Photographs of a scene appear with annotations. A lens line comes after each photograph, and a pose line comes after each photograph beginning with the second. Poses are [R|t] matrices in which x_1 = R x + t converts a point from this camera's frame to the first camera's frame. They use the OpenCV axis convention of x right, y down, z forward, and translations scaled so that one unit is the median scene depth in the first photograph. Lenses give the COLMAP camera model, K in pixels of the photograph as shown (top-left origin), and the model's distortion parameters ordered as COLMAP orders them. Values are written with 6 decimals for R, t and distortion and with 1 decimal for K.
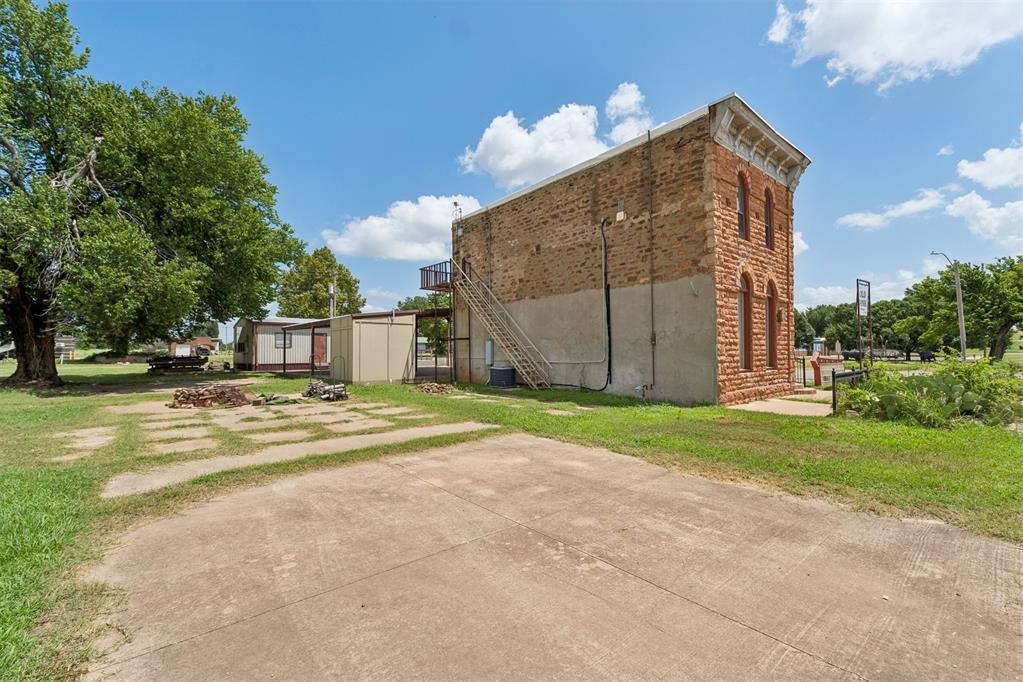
lens RADIAL K [[450.2, 0, 497.7], [0, 450.2, 339.7], [0, 0, 1]] dist [0.036950, -0.000555]
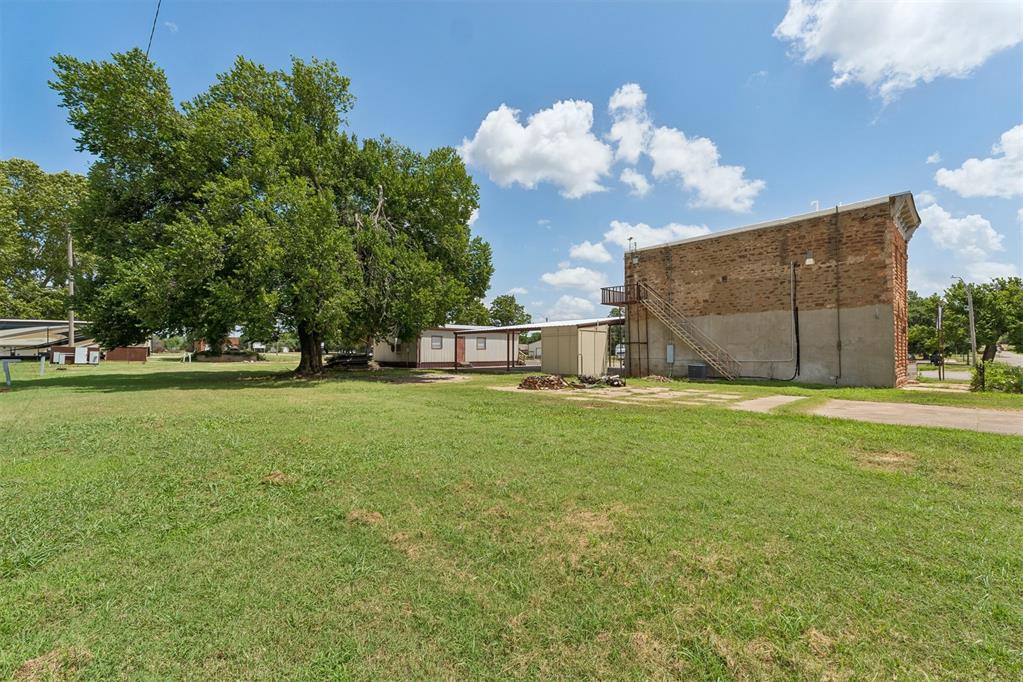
lens RADIAL K [[450.2, 0, 513.9], [0, 450.2, 347.0], [0, 0, 1]] dist [0.036950, -0.000555]
pose [[0.998669, -0.004821, 0.051355, -0.719028], [0.003580, 0.999700, 0.024219, -0.032925], [-0.051457, -0.024003, 0.998387, -0.414865]]
